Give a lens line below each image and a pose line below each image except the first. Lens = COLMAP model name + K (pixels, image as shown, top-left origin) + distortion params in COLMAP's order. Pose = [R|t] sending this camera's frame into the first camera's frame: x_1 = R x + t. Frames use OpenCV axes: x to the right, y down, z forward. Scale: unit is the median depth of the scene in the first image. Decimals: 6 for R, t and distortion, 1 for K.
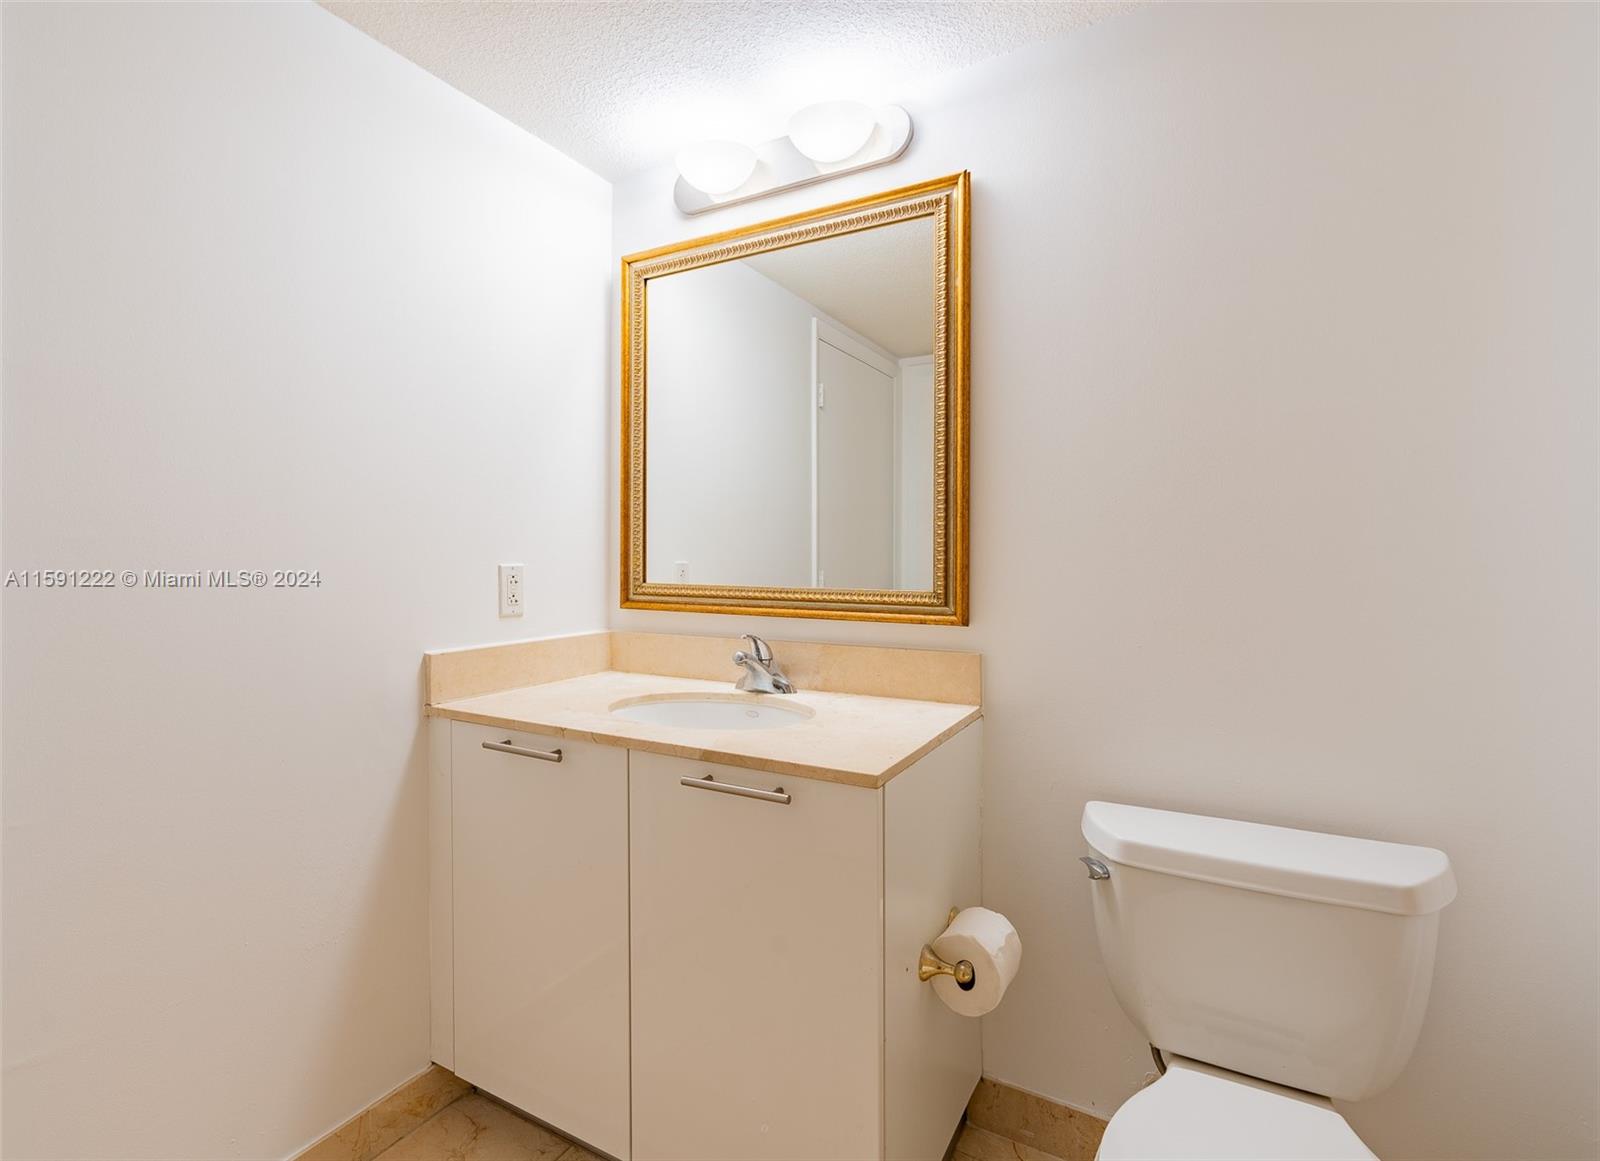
lens RADIAL K [[775.9, 0, 796.5], [0, 775.9, 568.3], [0, 0, 1]] dist [0.000297, 0.000052]
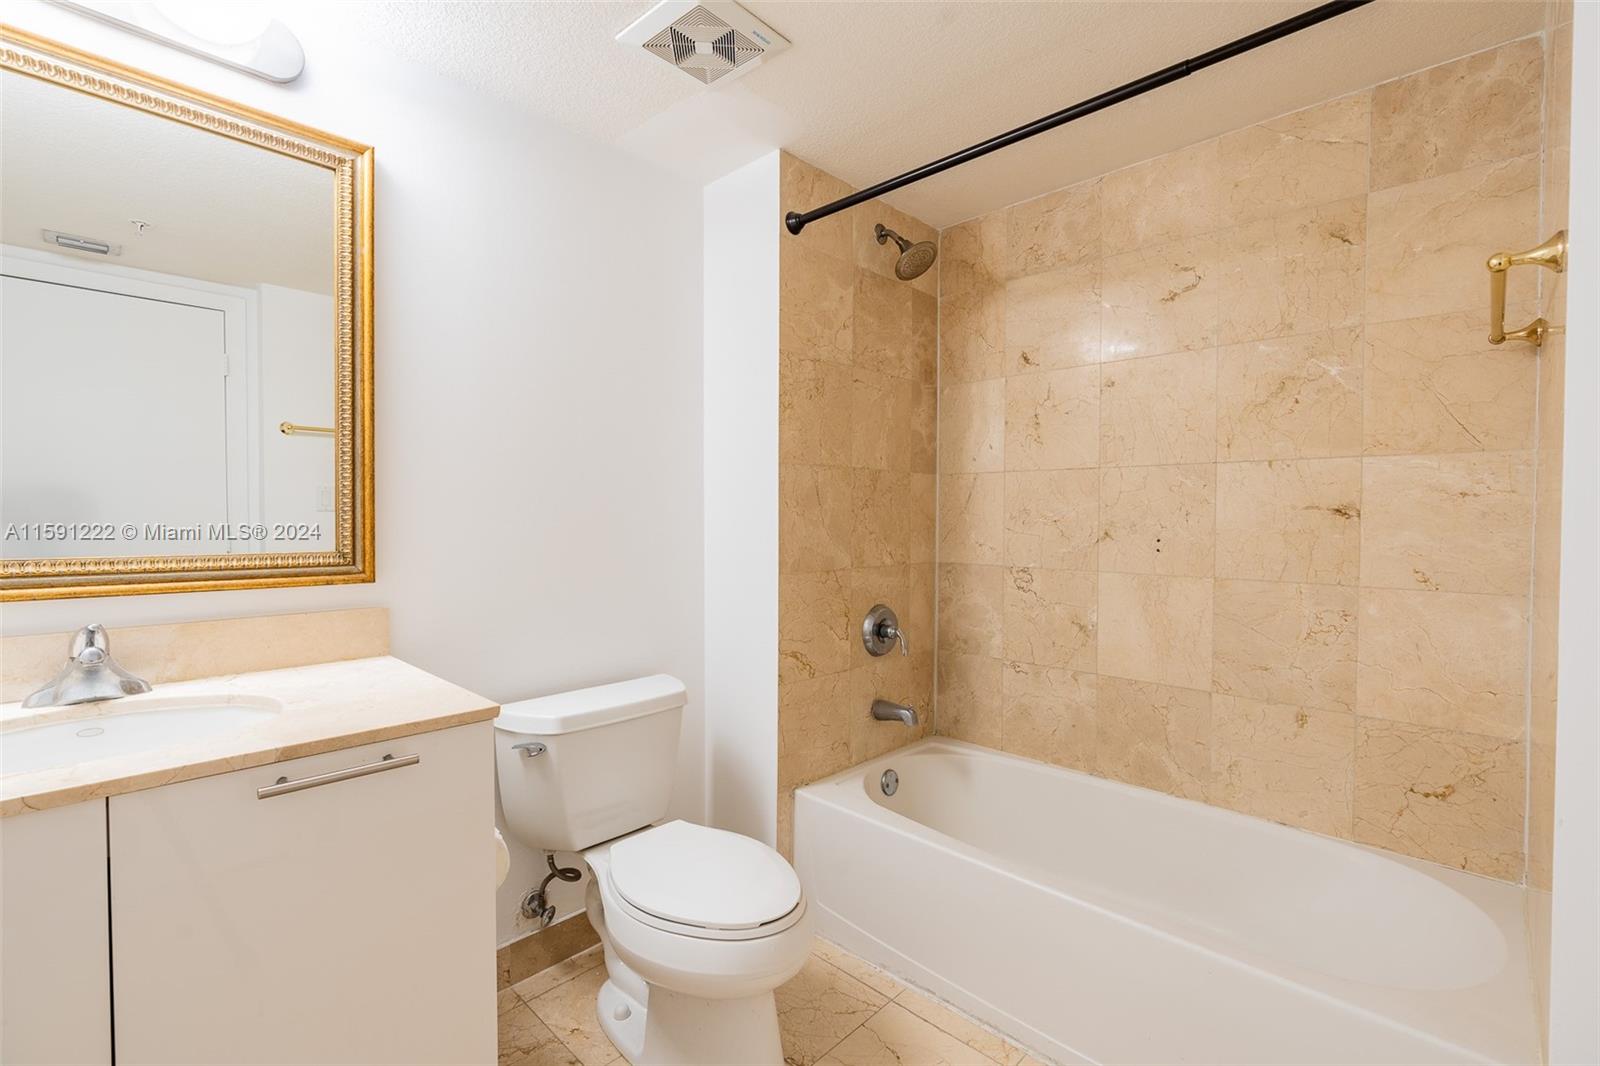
lens RADIAL K [[713.0, 0, 792.6], [0, 713.0, 532.4], [0, 0, 1]] dist [-0.013284, 0.004767]
pose [[0.246890, -0.024271, 0.968740, -0.564910], [0.007235, 0.999705, 0.023203, -0.011175], [-0.969017, 0.001280, 0.246993, 0.211241]]
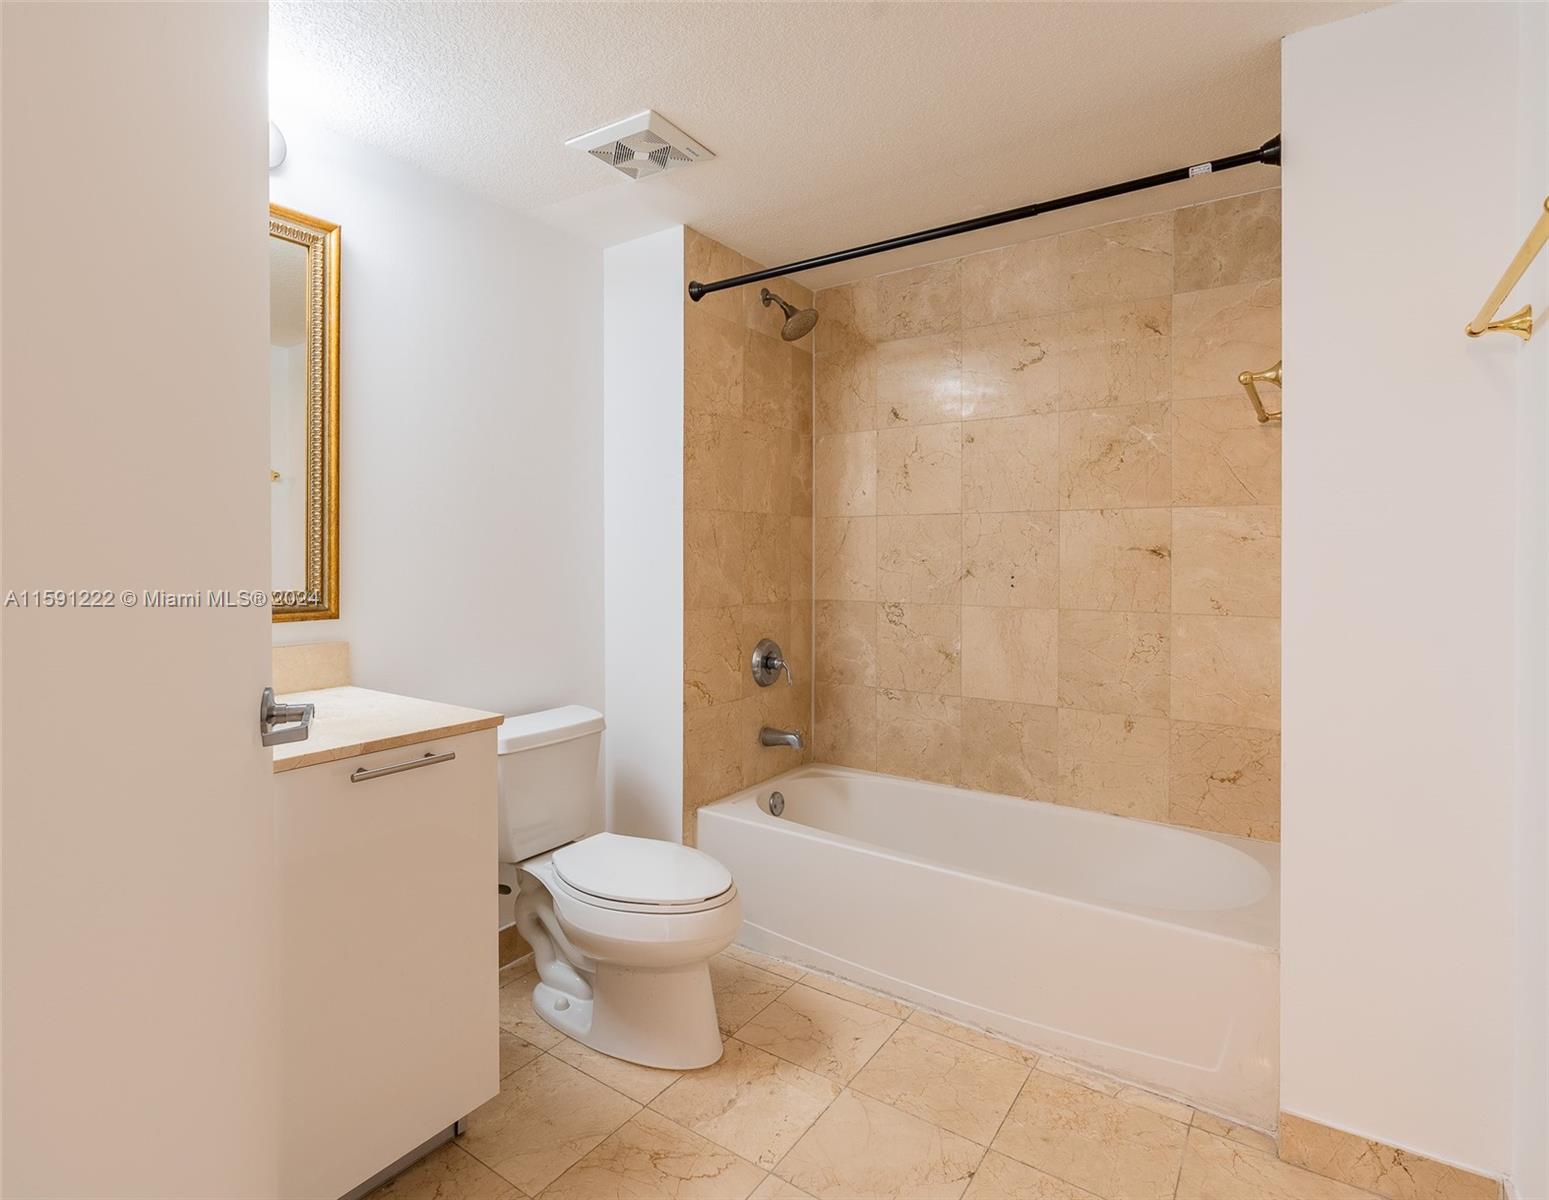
lens RADIAL K [[822.1, 0, 690.1], [0, 822.1, 561.1], [0, 0, 1]] dist [-0.011780, 0.004208]
pose [[0.133681, -0.009583, 0.990978, -0.905374], [0.009821, 0.999917, 0.008344, -0.015901], [-0.990976, 0.008617, 0.133764, 0.313544]]
